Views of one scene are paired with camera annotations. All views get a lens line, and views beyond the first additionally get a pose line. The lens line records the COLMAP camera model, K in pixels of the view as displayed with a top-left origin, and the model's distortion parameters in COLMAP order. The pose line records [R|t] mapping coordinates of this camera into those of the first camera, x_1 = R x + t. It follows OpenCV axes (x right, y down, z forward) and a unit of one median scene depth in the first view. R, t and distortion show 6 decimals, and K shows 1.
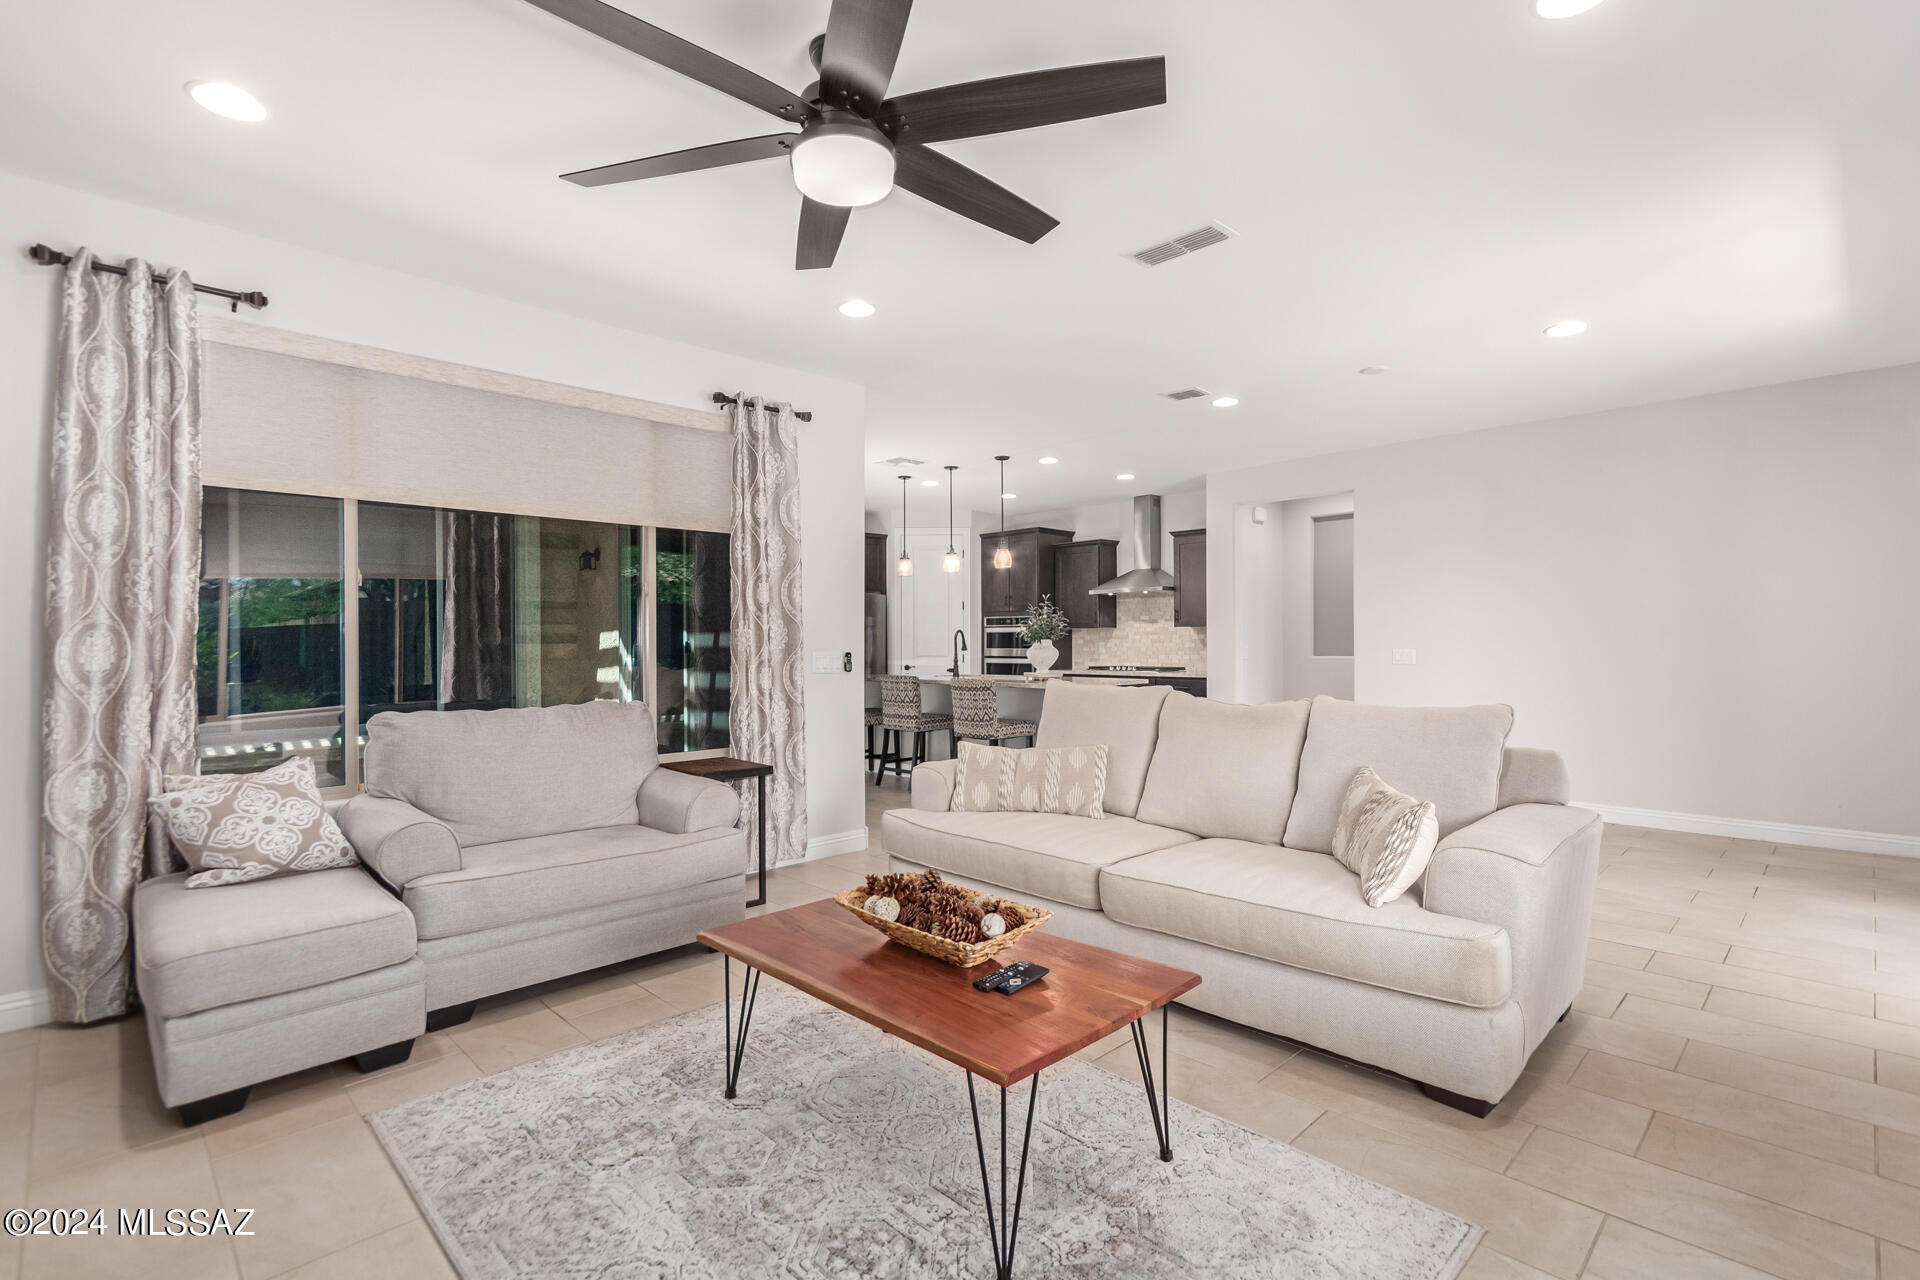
lens RADIAL K [[911.0, 0, 956.2], [0, 911.0, 635.1], [0, 0, 1]] dist [0.010101, -0.000334]
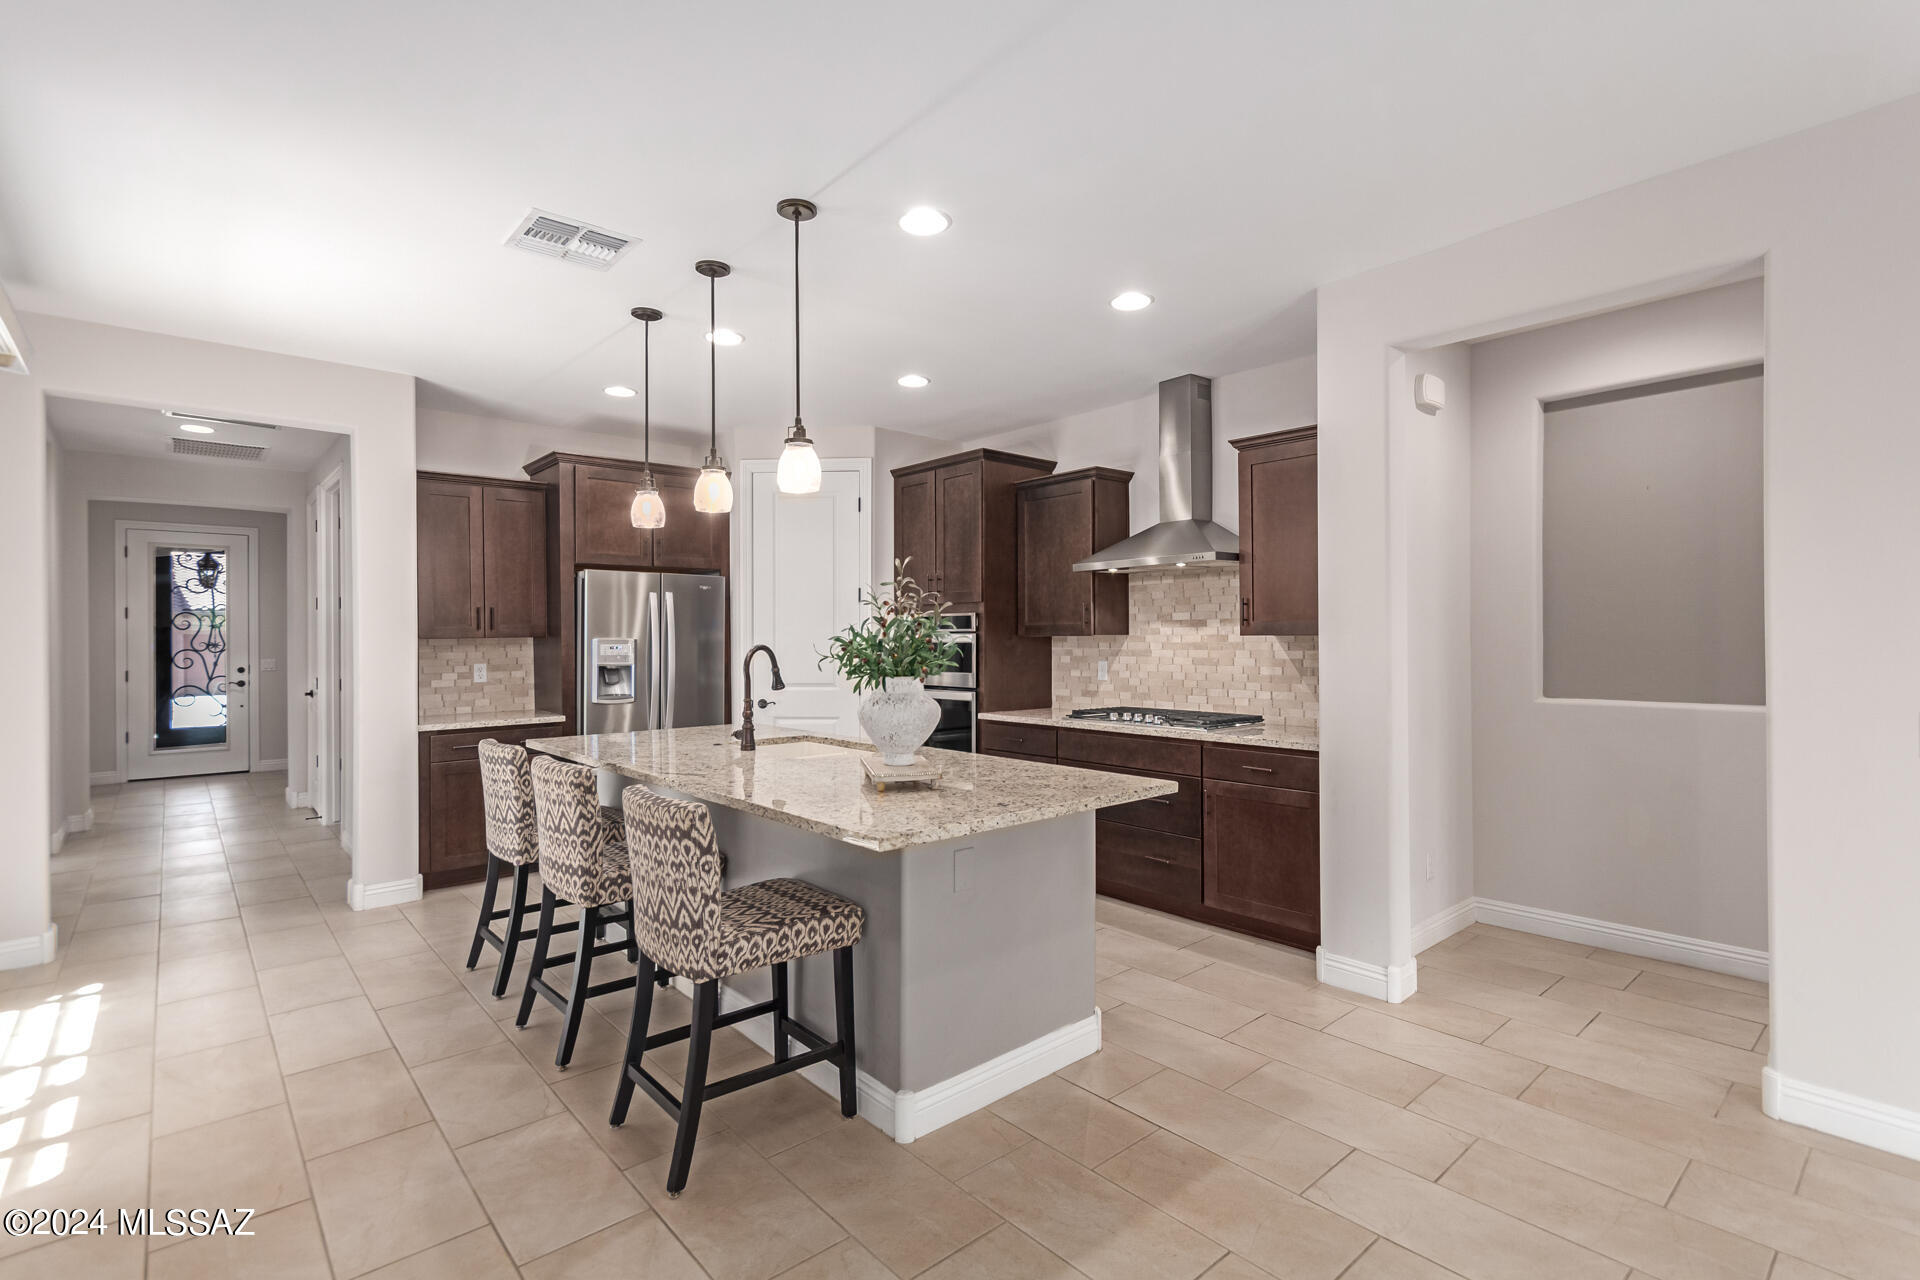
lens RADIAL K [[911.0, 0, 956.2], [0, 911.0, 635.1], [0, 0, 1]] dist [0.010101, -0.000334]
pose [[0.998392, -0.001258, -0.056673, 0.108827], [0.001566, 0.999984, 0.005401, -0.011271], [0.056666, -0.005481, 0.998378, 0.476251]]
